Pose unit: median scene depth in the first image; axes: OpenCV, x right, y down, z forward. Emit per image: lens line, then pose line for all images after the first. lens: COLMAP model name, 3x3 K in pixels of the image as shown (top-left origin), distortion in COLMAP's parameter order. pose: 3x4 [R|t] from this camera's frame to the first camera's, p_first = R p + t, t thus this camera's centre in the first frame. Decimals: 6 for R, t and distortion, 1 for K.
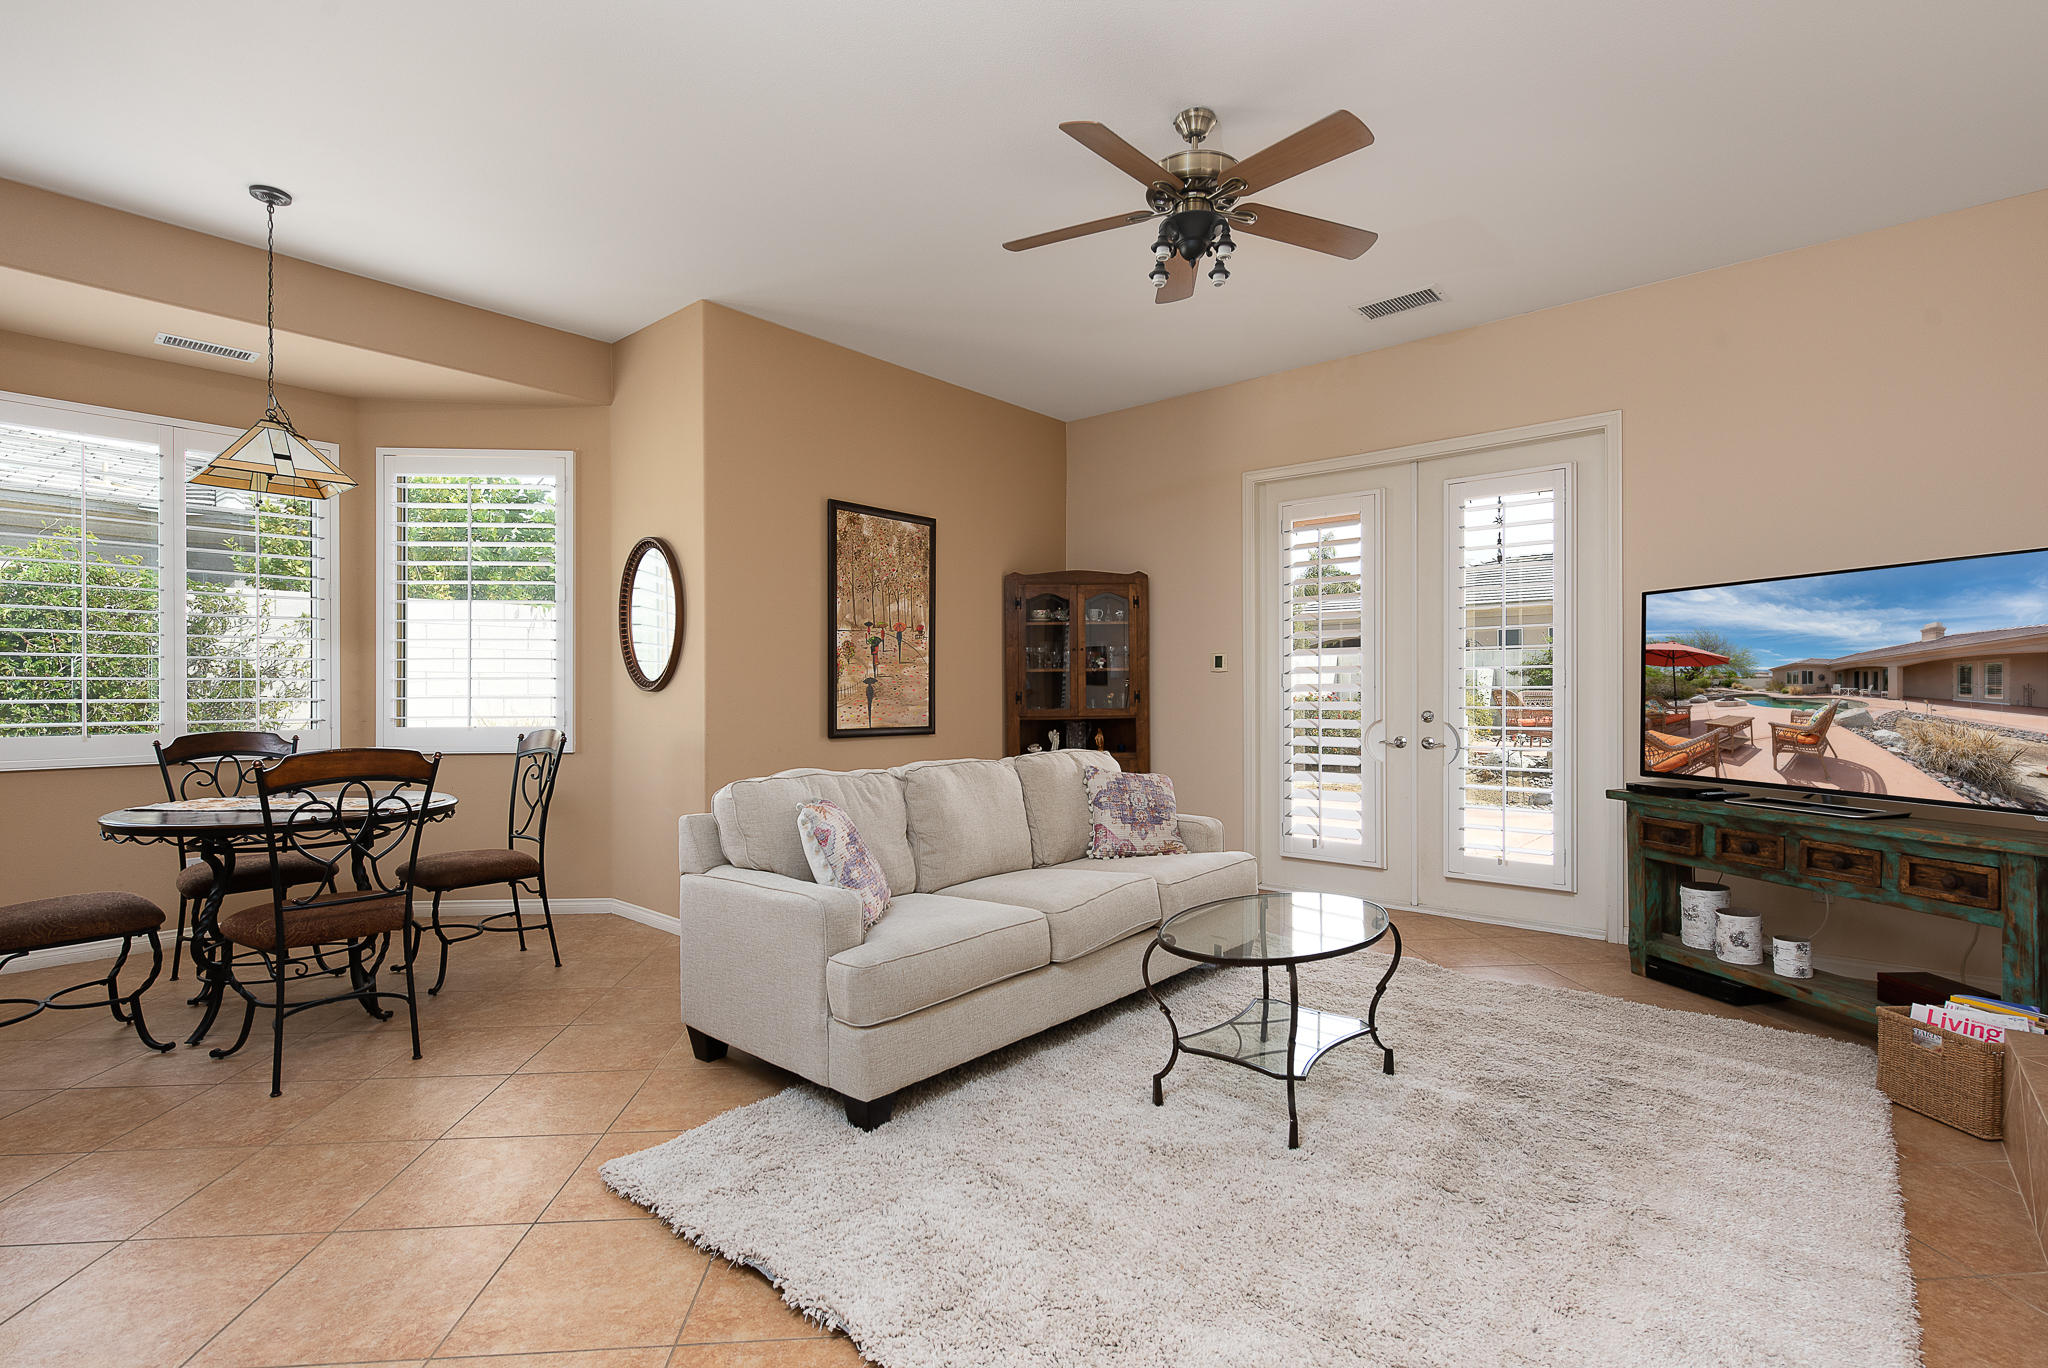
lens RADIAL K [[963.0, 0, 1028.9], [0, 963.0, 691.9], [0, 0, 1]] dist [0.002977, -0.000511]
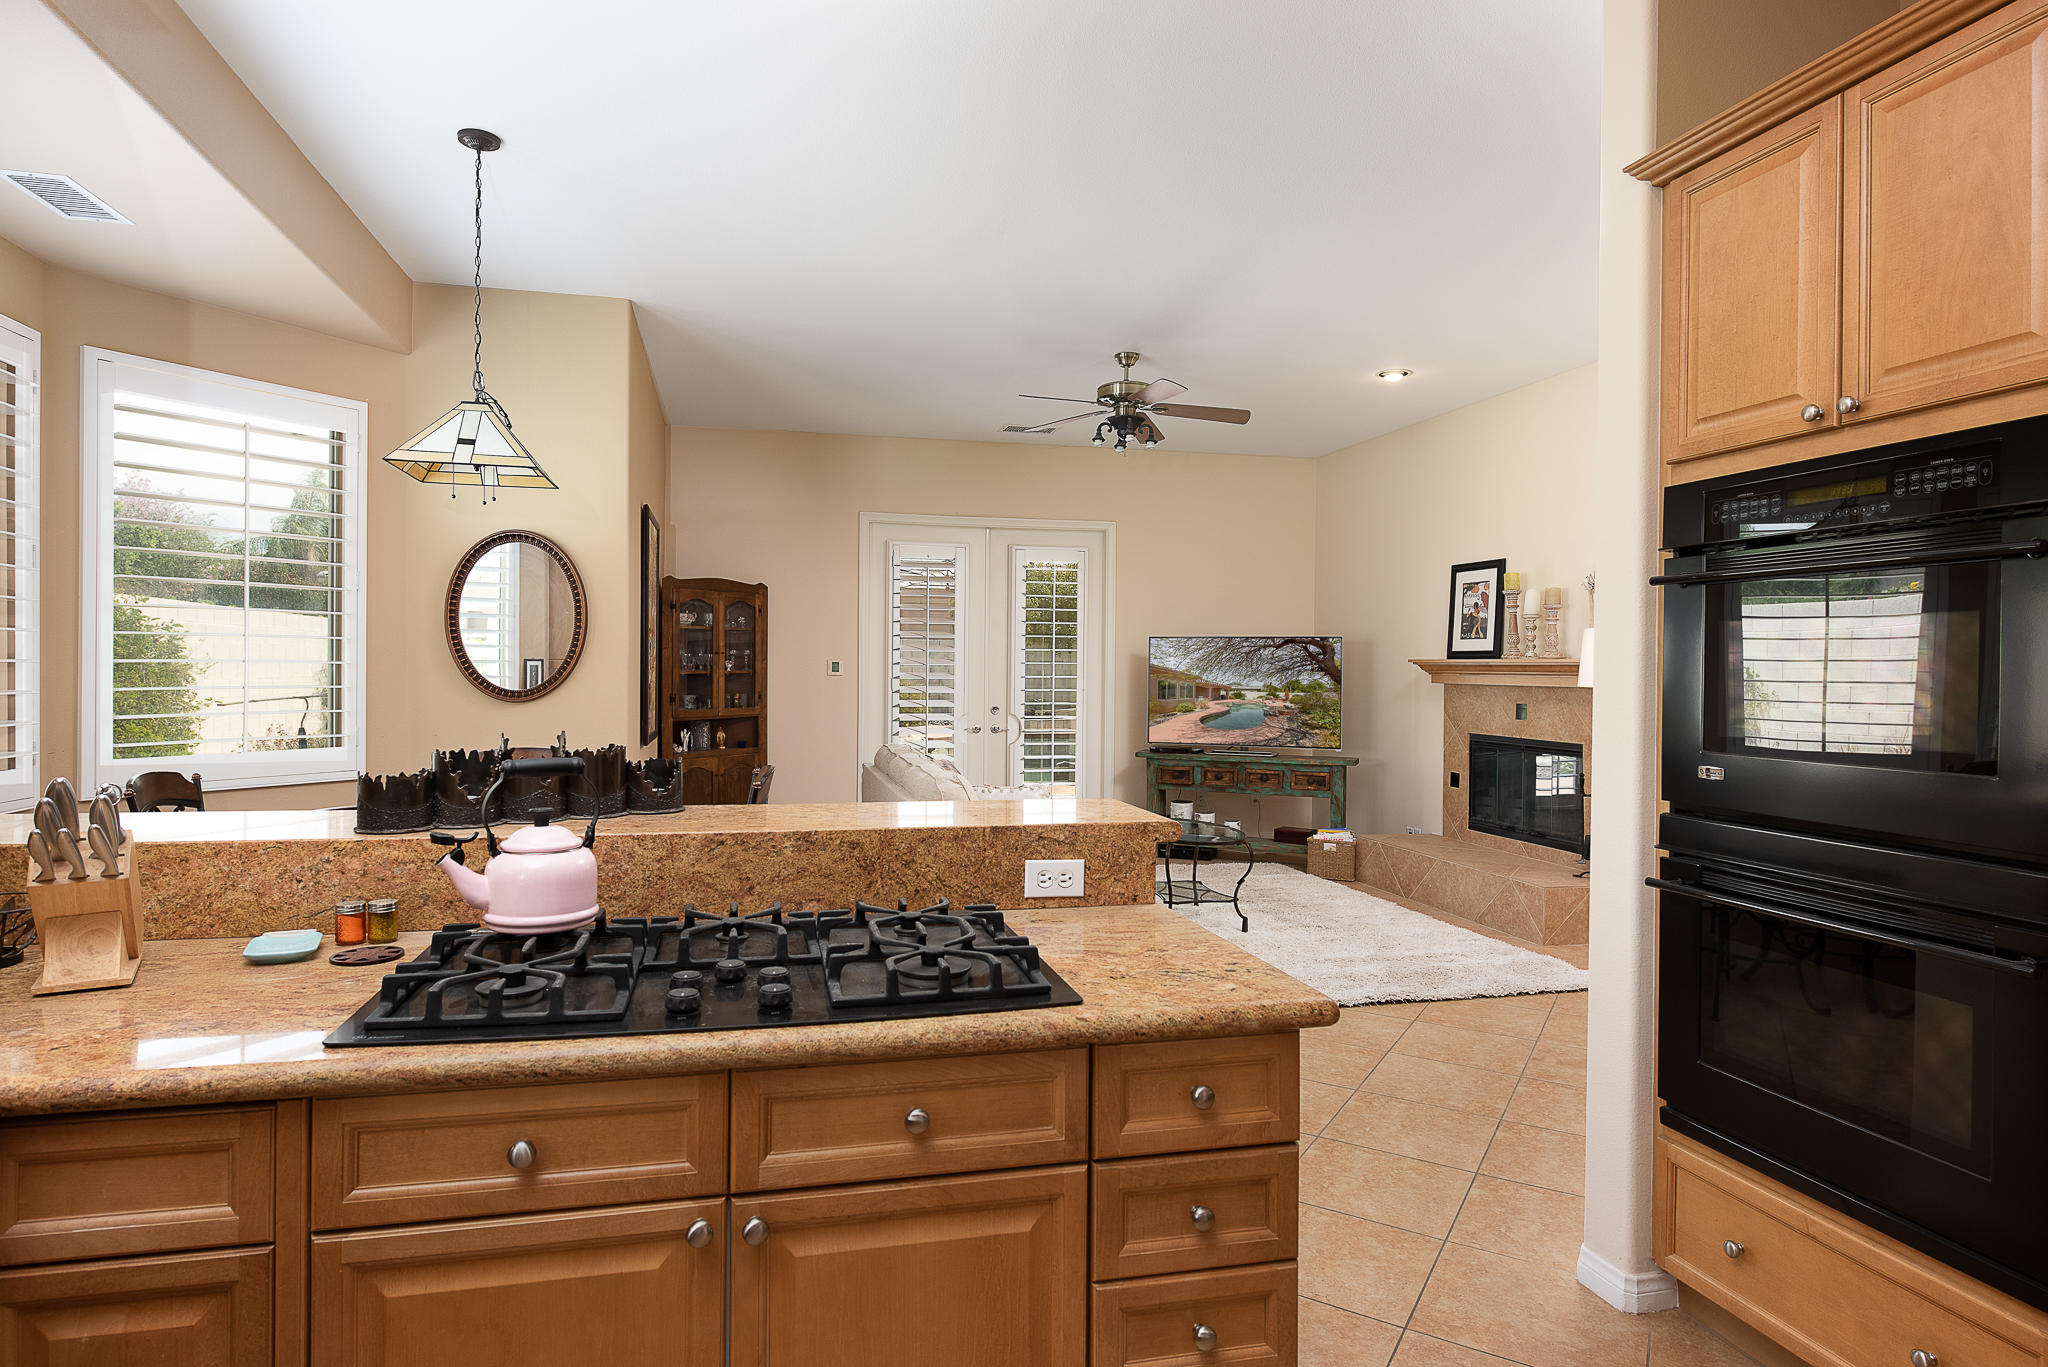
lens RADIAL K [[1156.8, 0, 983.9], [0, 1156.8, 685.9], [0, 0, 1]] dist [0.002146, -0.000227]
pose [[0.592124, -0.004200, 0.805836, -1.290506], [-0.009252, 0.999885, 0.012010, -0.040130], [-0.805794, -0.014567, 0.592017, 0.008106]]
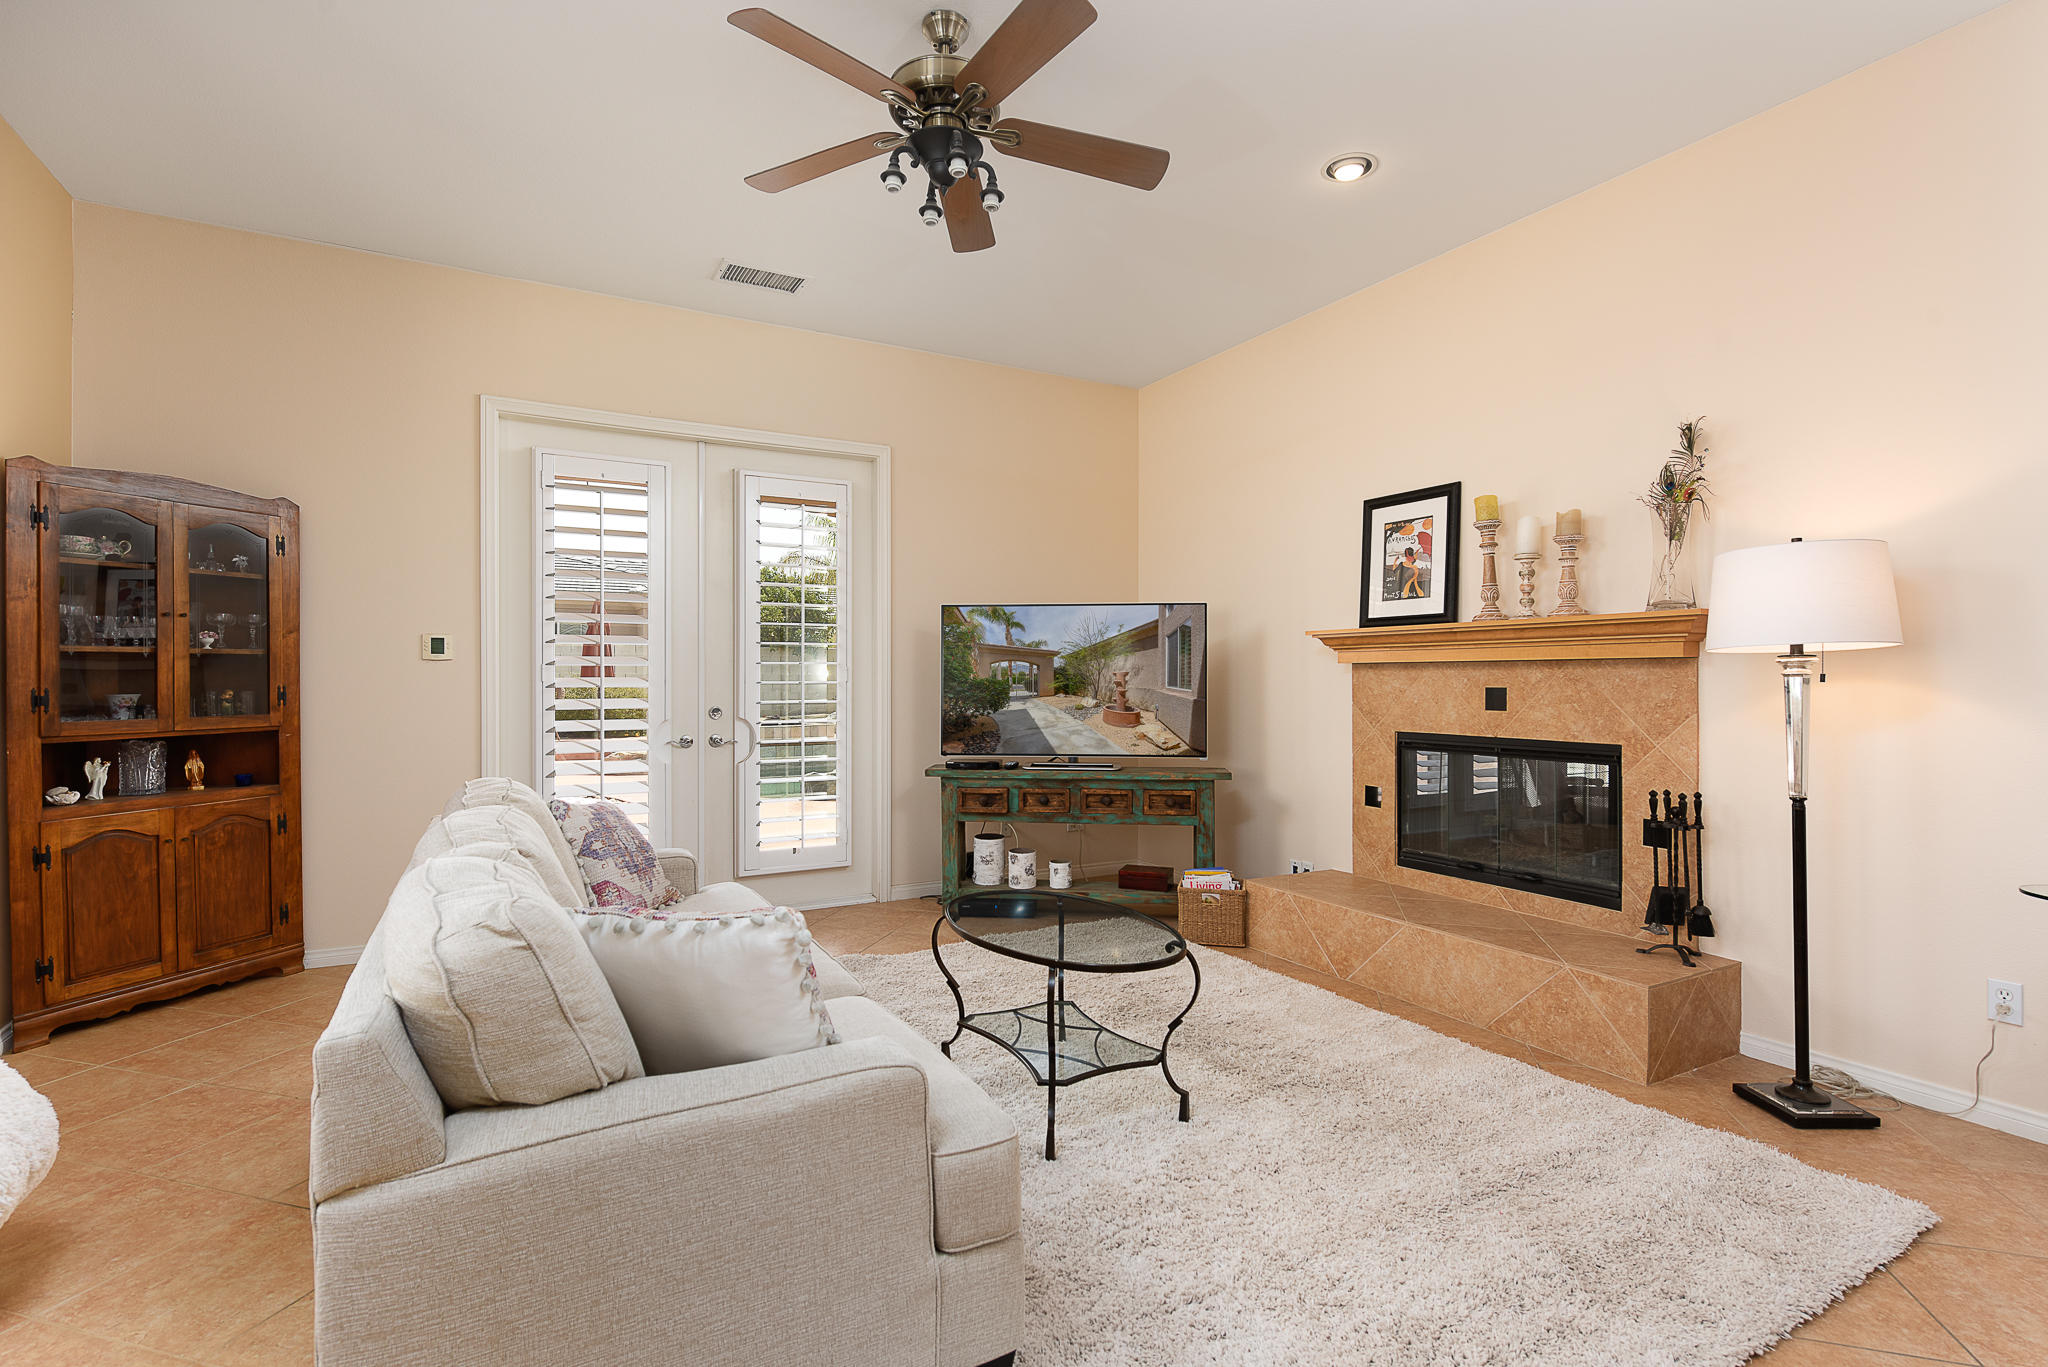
lens RADIAL K [[963.0, 0, 1009.7], [0, 963.0, 684.8], [0, 0, 1]] dist [0.002977, -0.000511]
pose [[0.349065, -0.001277, 0.937098, -0.504144], [0.000955, 0.999999, 0.001007, -0.003340], [-0.937098, 0.000543, 0.349066, 0.525471]]
